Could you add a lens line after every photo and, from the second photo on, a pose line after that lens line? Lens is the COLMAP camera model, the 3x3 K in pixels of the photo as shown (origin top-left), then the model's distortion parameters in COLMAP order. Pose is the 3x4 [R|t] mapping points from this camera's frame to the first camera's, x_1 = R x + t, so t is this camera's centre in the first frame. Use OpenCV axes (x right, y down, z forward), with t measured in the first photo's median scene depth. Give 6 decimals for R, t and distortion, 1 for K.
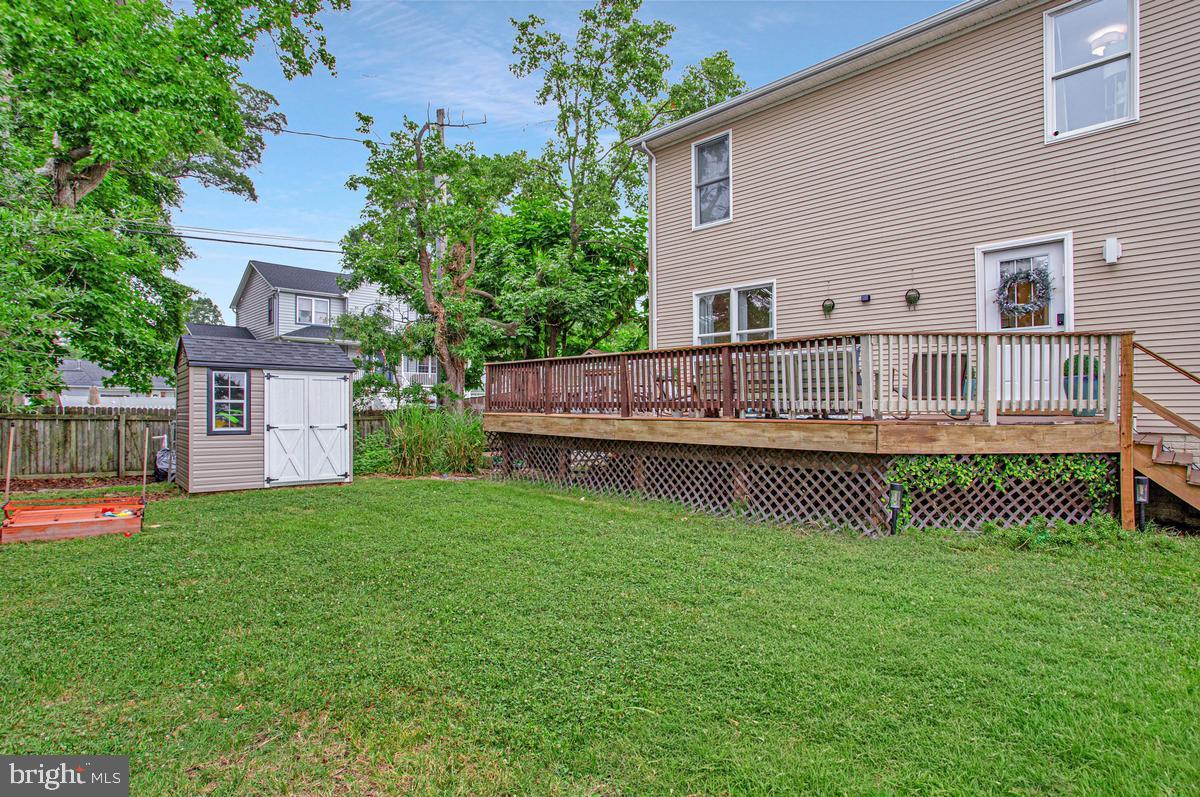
lens RADIAL K [[596.9, 0, 634.0], [0, 596.9, 395.8], [0, 0, 1]] dist [-0.063206, 0.023723]
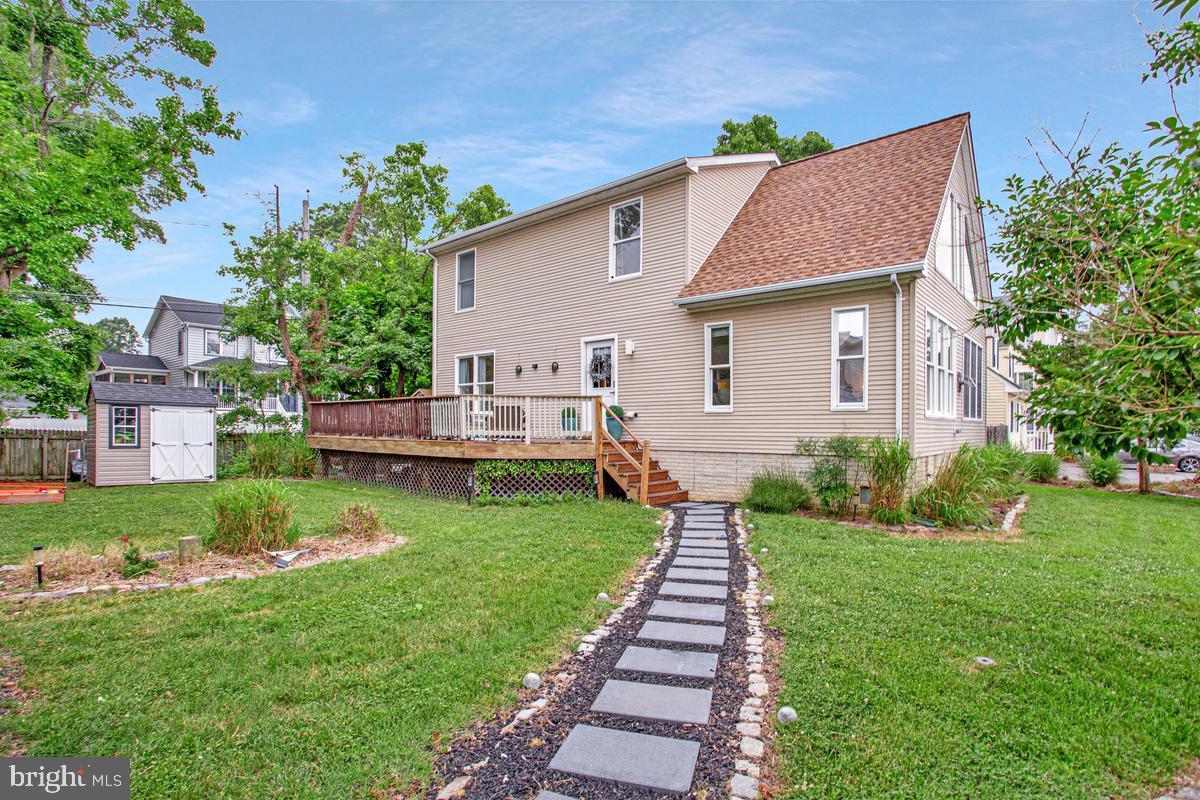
lens RADIAL K [[596.9, 0, 629.4], [0, 596.9, 427.7], [0, 0, 1]] dist [-0.063206, 0.023723]
pose [[0.996377, 0.009545, 0.084509, 0.425649], [-0.010461, 0.999891, 0.010404, -0.014397], [-0.084400, -0.011251, 0.996368, -0.529968]]
